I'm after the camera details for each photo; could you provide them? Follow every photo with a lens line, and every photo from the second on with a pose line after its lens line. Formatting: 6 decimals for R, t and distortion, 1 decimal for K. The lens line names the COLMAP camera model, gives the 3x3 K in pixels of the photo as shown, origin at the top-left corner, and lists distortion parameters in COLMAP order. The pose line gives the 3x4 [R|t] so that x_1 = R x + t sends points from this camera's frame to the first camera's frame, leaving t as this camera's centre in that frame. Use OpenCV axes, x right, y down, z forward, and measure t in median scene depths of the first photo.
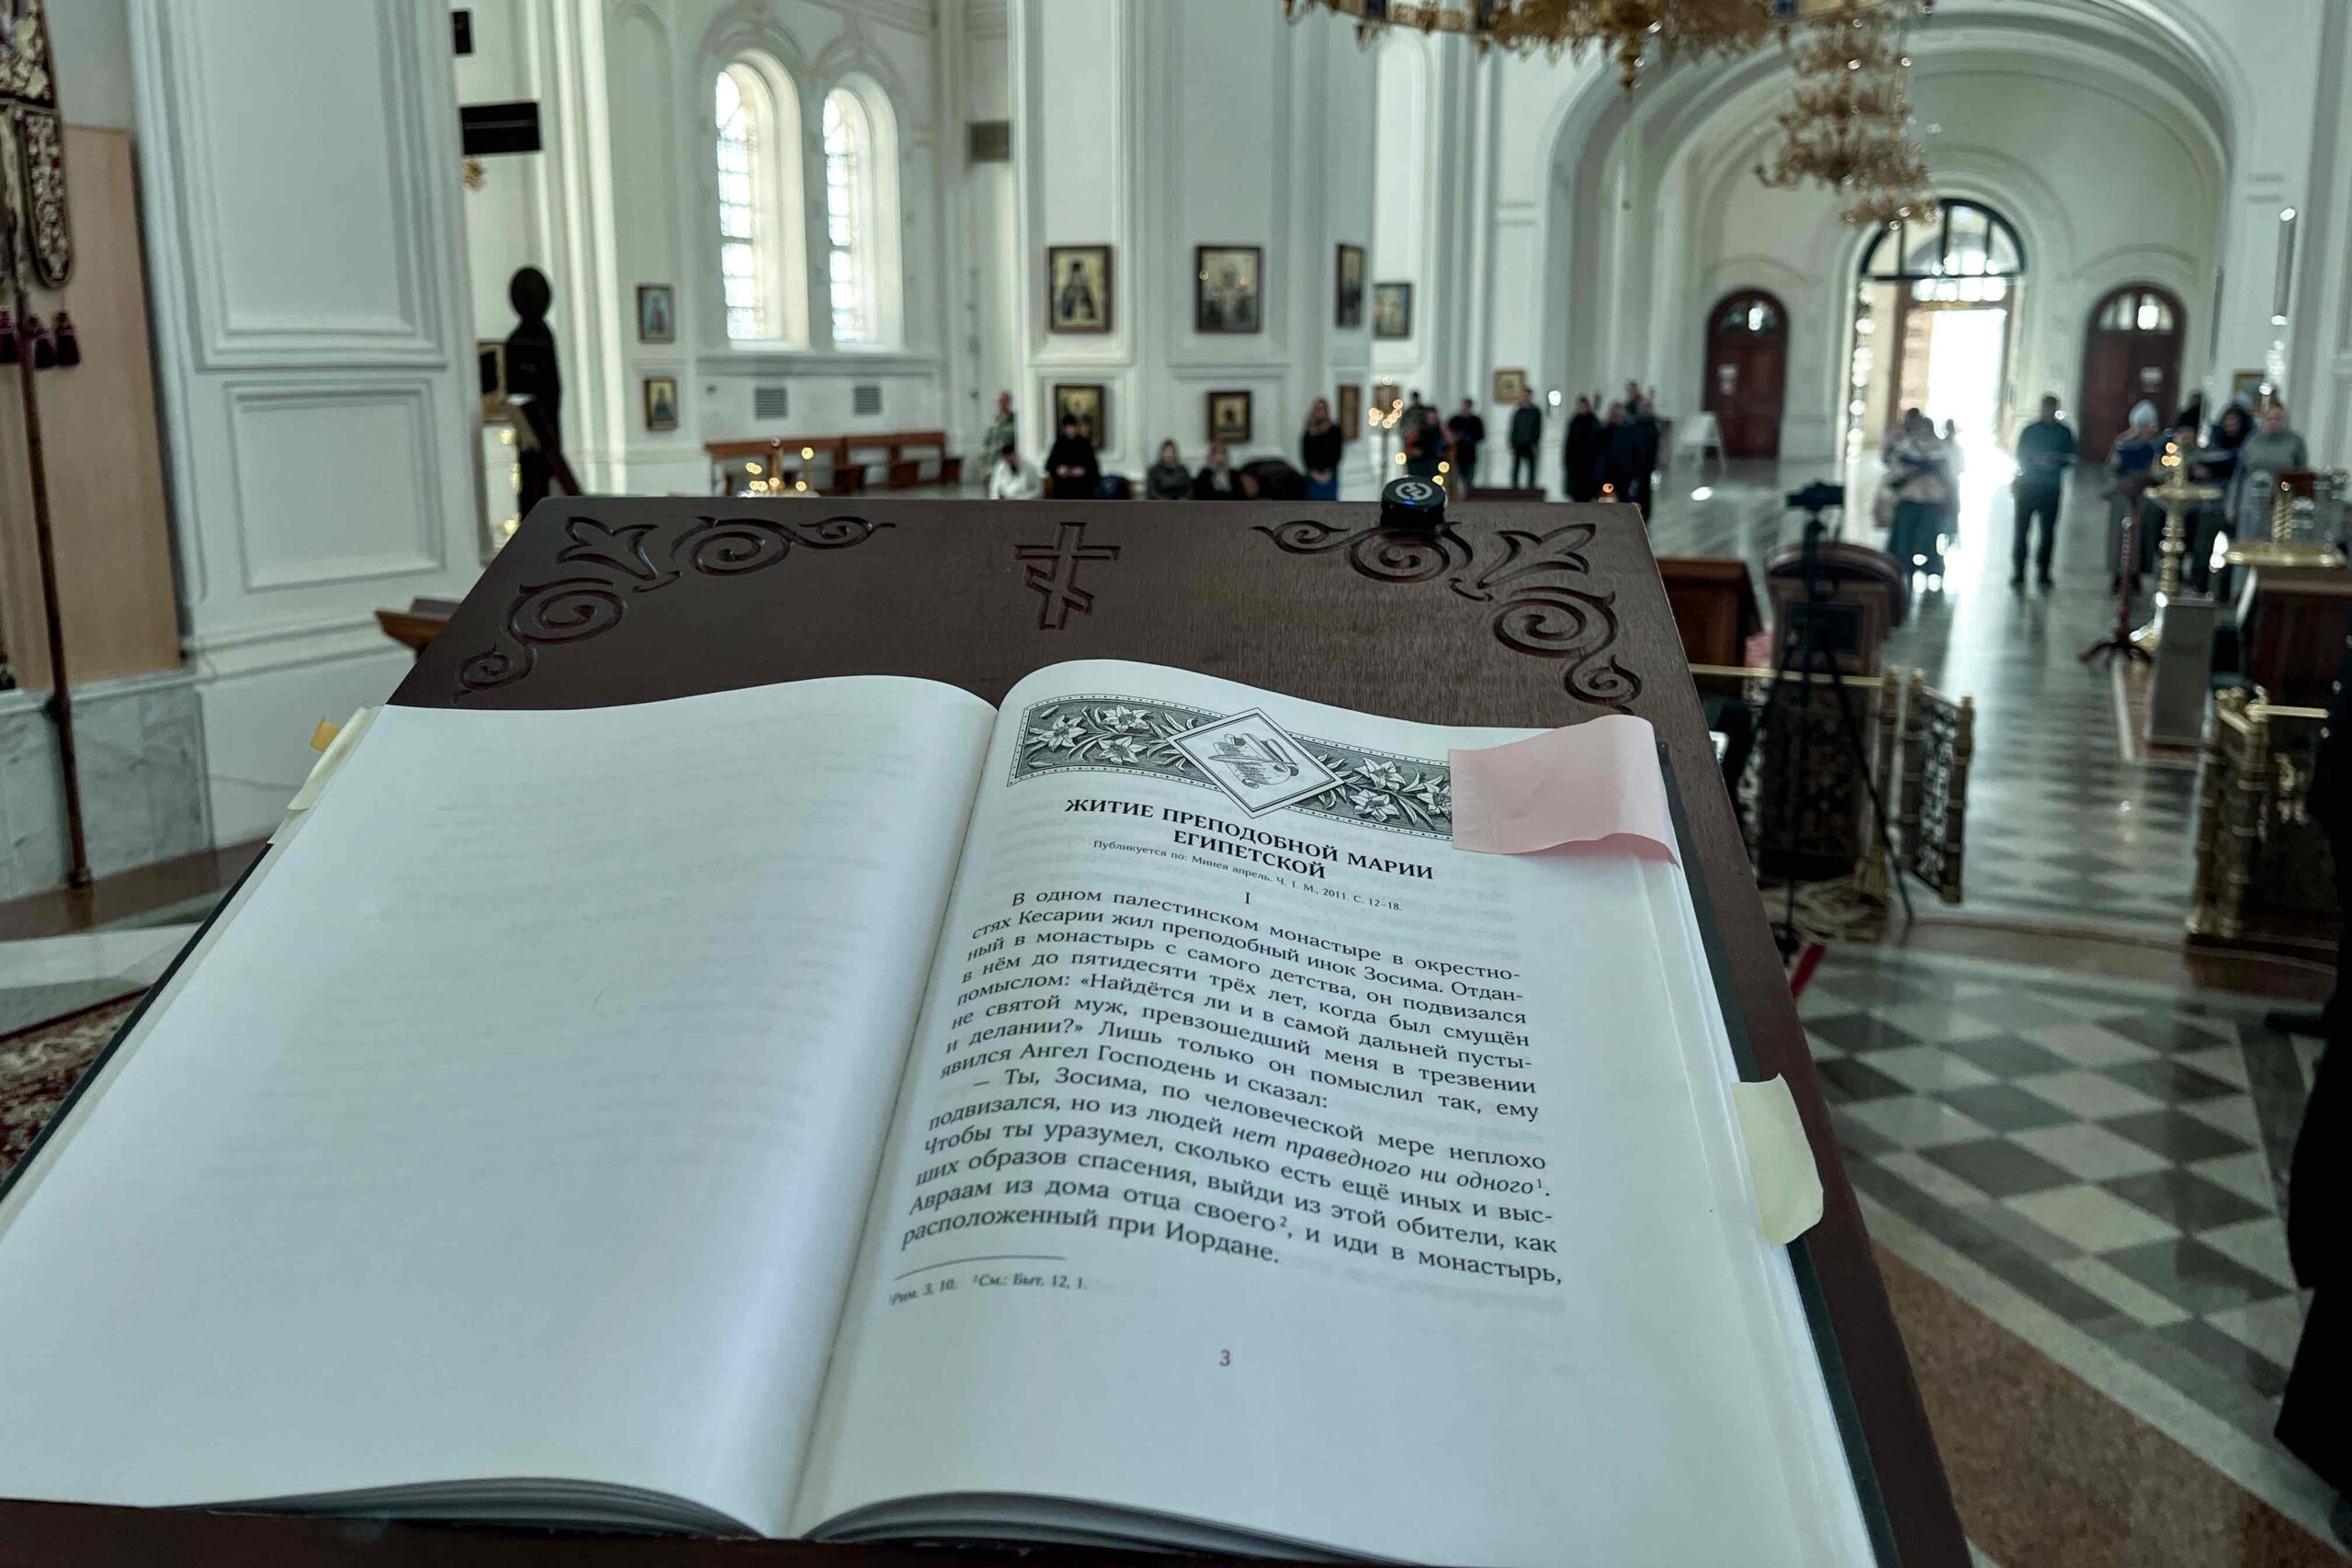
lens RADIAL K [[1775.7, 0, 1188.5], [0, 1775.7, 699.9], [0, 0, 1]] dist [0.066646, -0.056961]
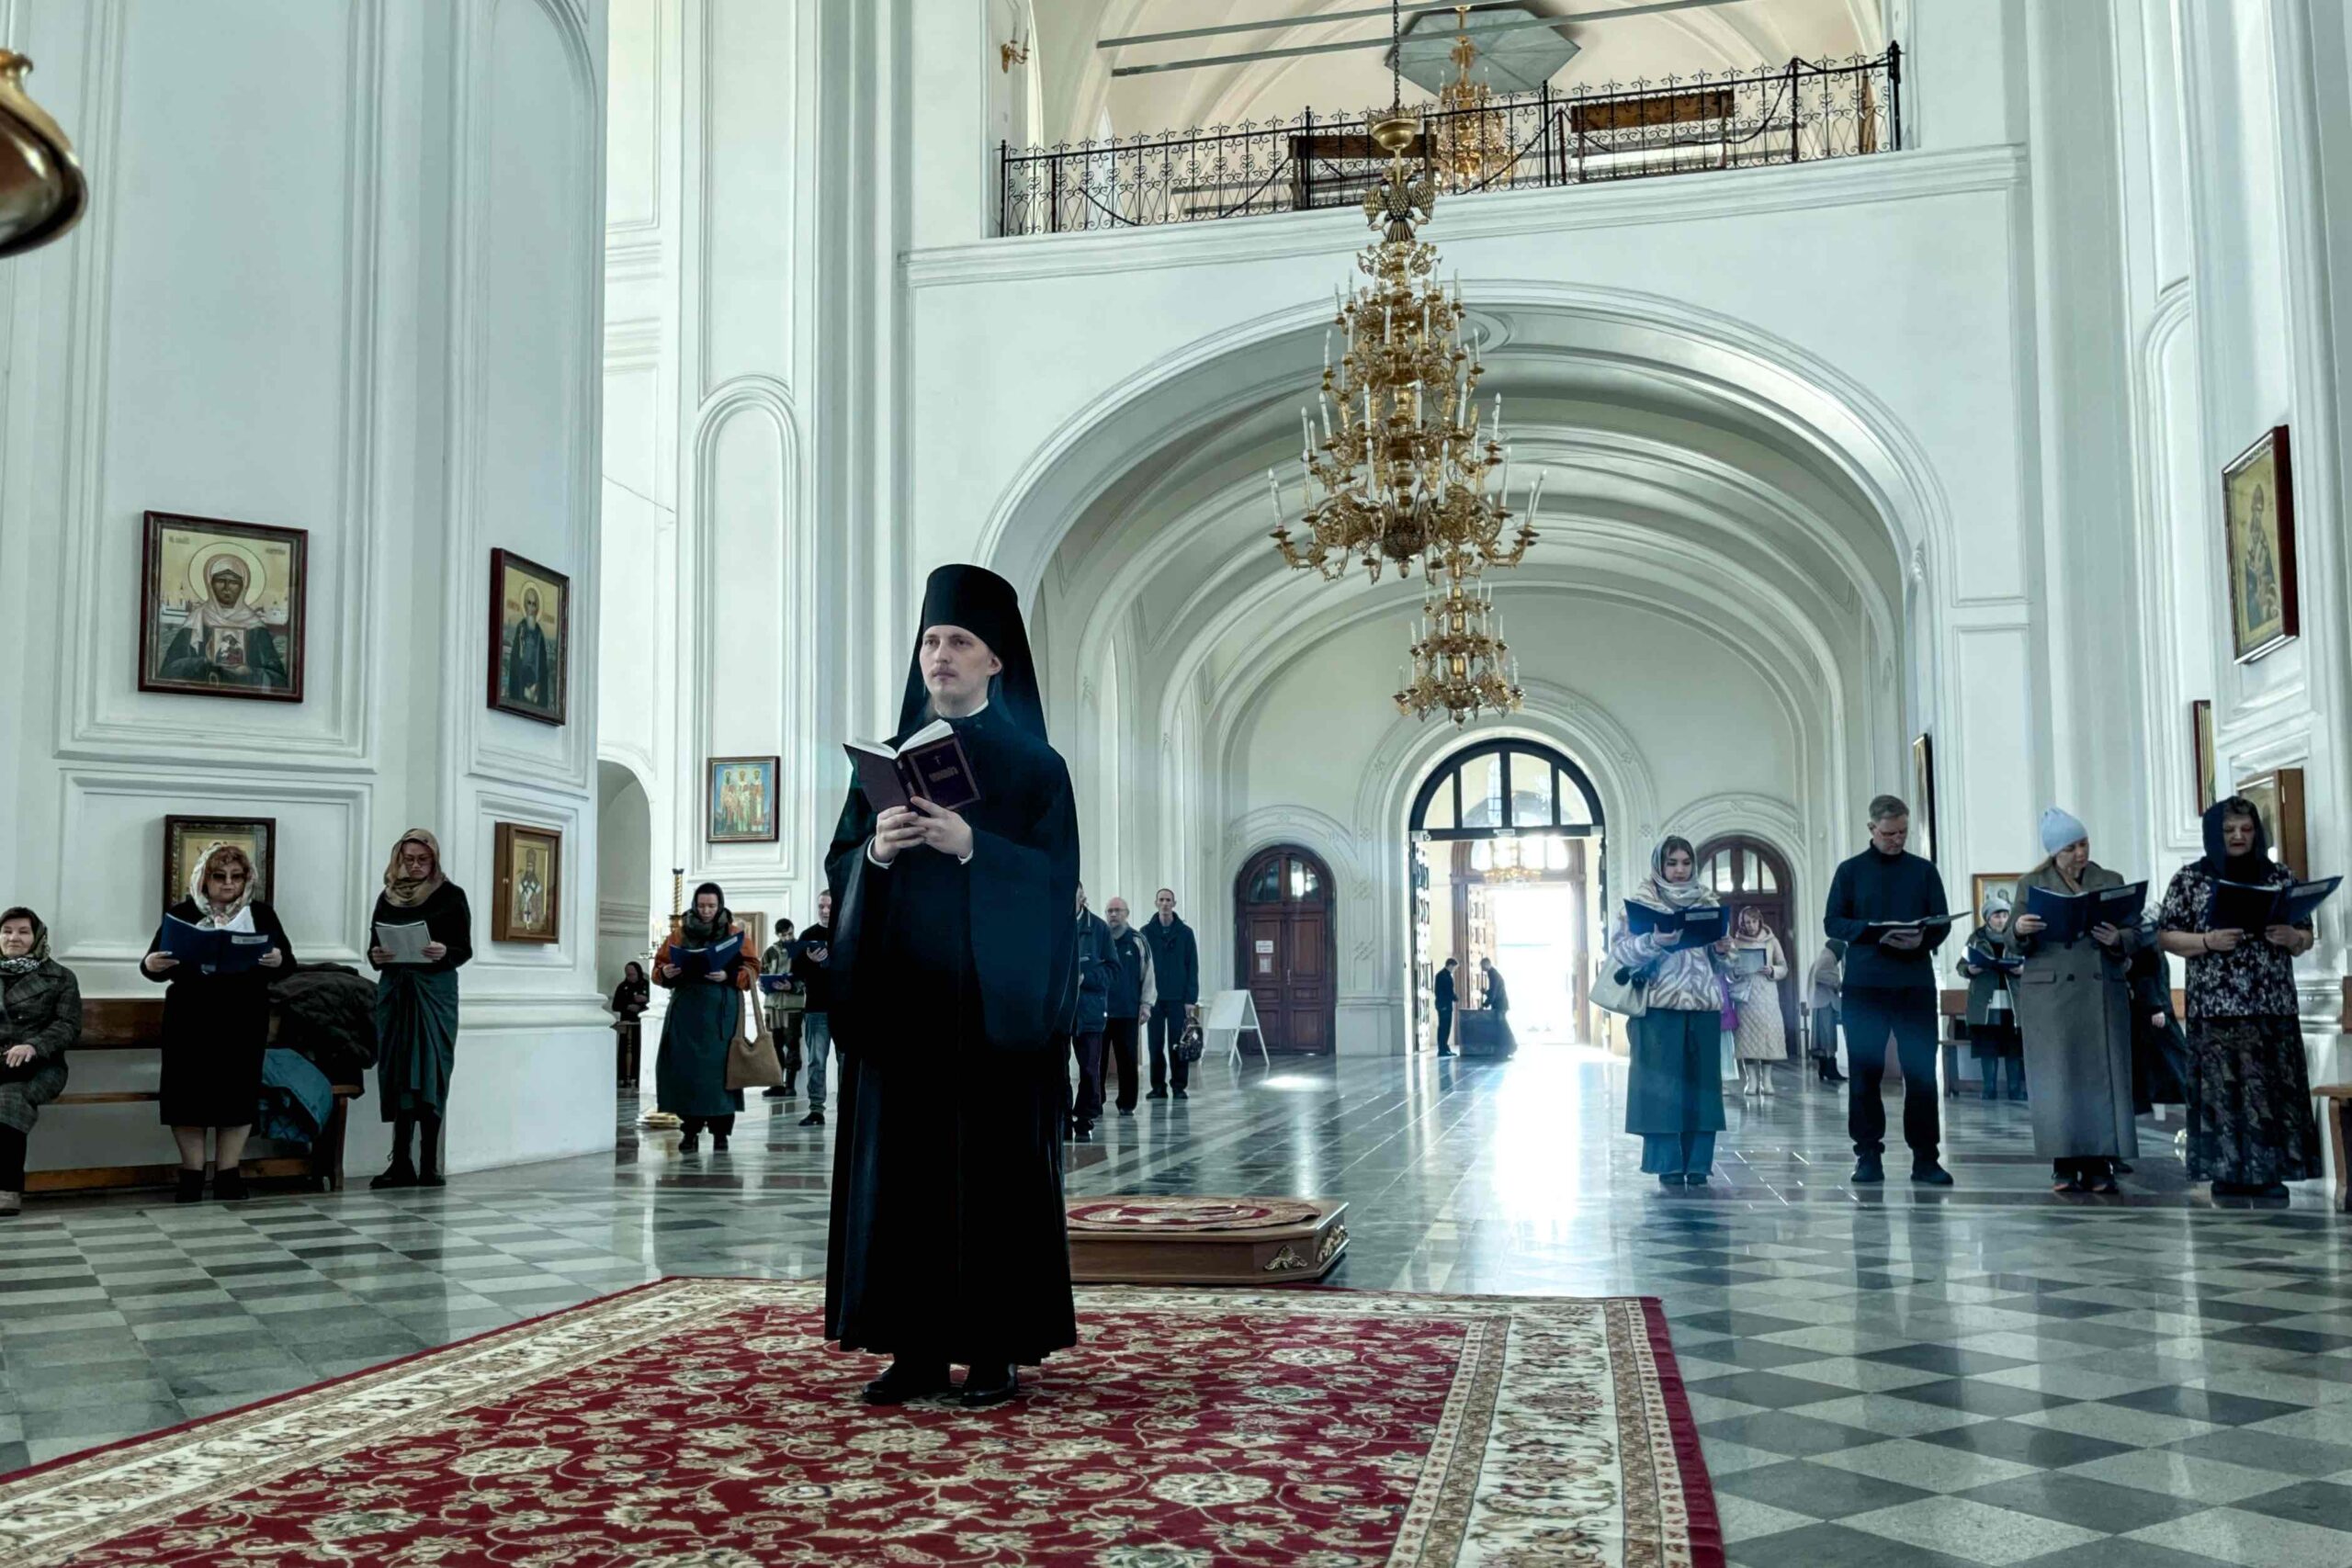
lens RADIAL K [[1874.9, 0, 1171.2], [0, 1874.9, 868.3], [0, 0, 1]] dist [0.079802, -0.093776]
pose [[0.972416, 0.010855, 0.233002, 0.133116], [0.049582, 0.966470, -0.251949, -0.023035], [-0.227924, 0.256552, 0.939272, 0.437134]]
